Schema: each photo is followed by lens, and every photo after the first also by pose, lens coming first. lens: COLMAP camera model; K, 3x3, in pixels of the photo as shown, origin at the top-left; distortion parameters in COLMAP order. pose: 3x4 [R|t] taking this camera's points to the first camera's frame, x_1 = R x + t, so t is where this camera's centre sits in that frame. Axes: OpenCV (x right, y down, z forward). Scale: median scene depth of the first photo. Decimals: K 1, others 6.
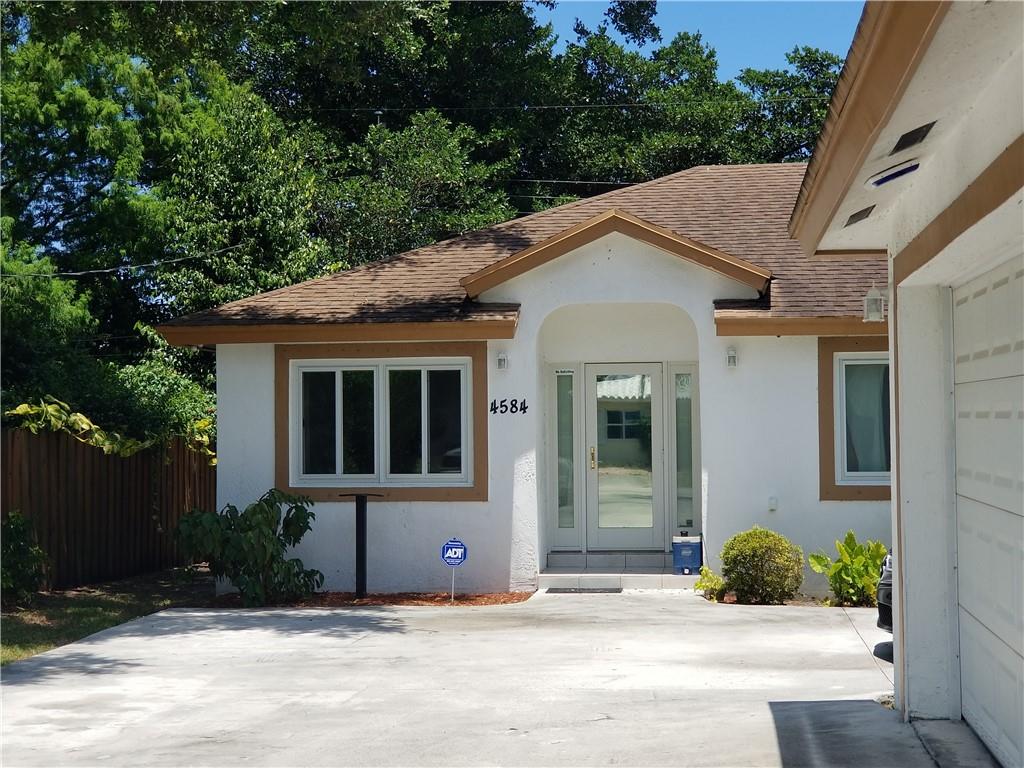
lens RADIAL K [[1799.4, 0, 512.0], [0, 1799.4, 384.0], [0, 0, 1]] dist [0.233350, -0.059196]
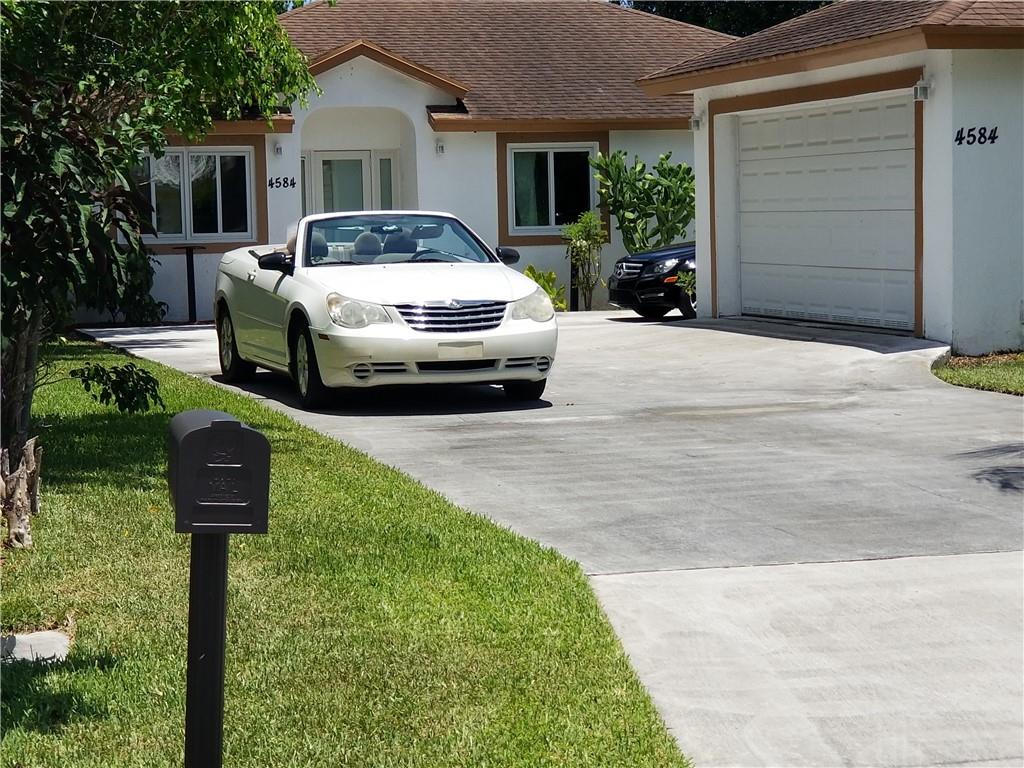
lens RADIAL K [[2339.4, 0, 512.0], [0, 2339.4, 384.0], [0, 0, 1]] dist [0.185131, -0.624968]
pose [[0.926719, -0.038178, 0.373811, -0.511587], [0.005131, 0.996018, 0.089004, 0.006977], [-0.375721, -0.080564, 0.923224, -0.720152]]
